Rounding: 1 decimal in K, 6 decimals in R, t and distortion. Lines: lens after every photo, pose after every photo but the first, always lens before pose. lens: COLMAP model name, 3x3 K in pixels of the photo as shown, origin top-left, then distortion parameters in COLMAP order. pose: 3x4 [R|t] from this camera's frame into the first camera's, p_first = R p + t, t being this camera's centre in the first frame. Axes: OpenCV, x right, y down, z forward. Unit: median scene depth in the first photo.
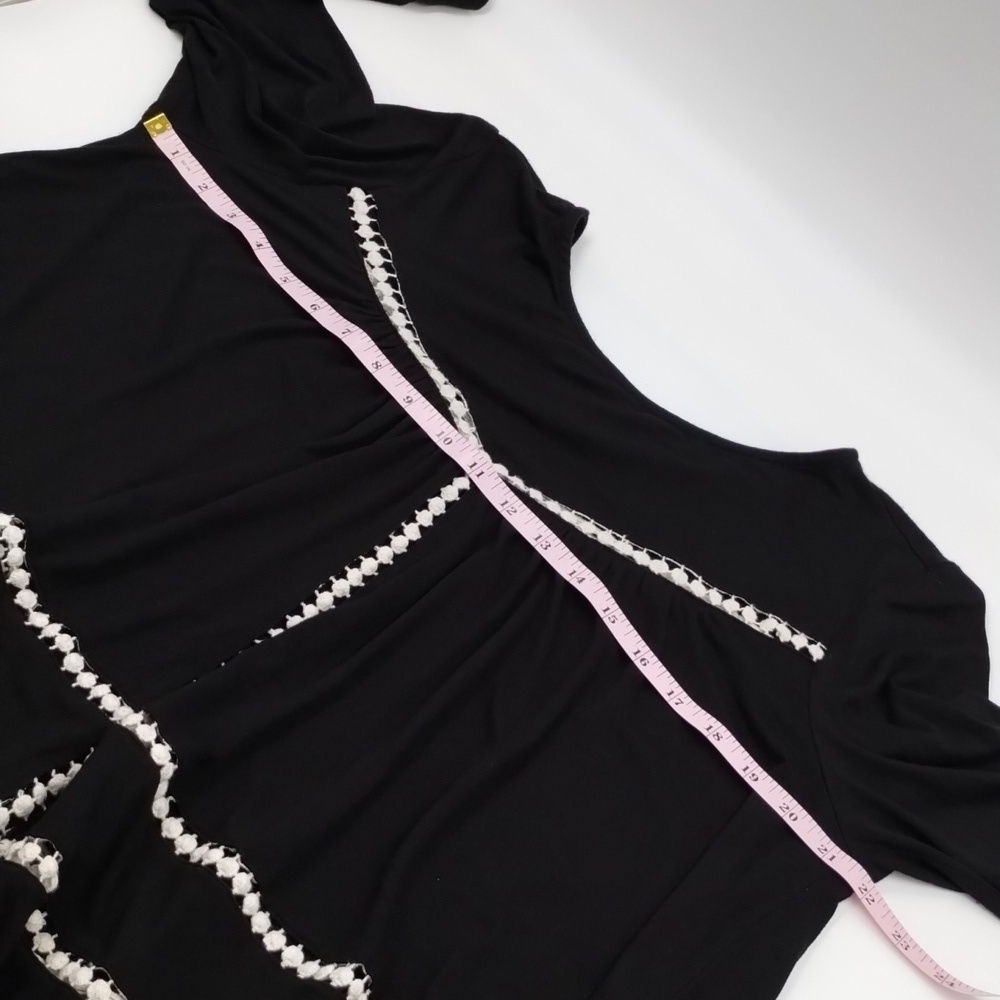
lens RADIAL K [[1479.4, 0, 534.1], [0, 1479.4, 499.7], [0, 0, 1]] dist [0.068019, -0.113741]
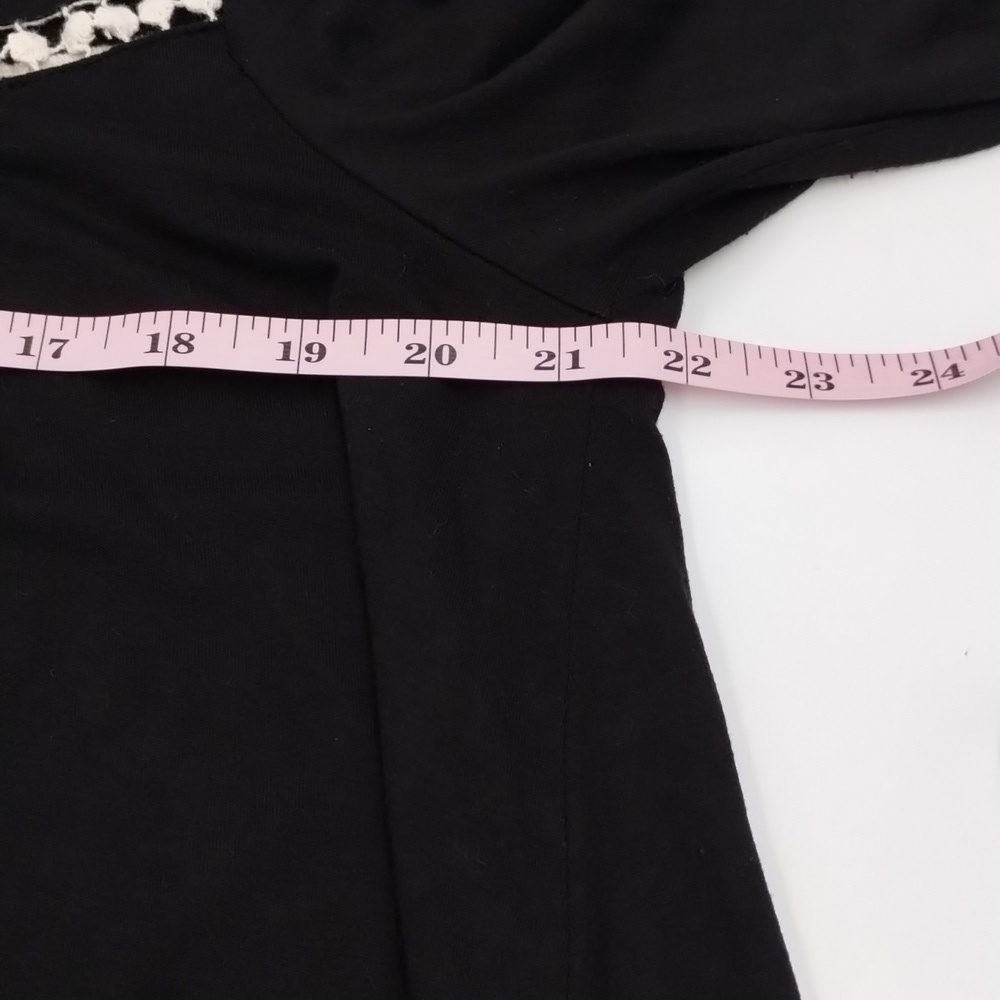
lens RADIAL K [[1479.4, 0, 534.1], [0, 1479.4, 499.7], [0, 0, 1]] dist [0.068019, -0.113741]
pose [[0.664594, -0.745775, 0.046205, 0.138598], [0.655381, 0.611507, 0.443323, 0.069168], [-0.358874, -0.264347, 0.895170, 0.596579]]
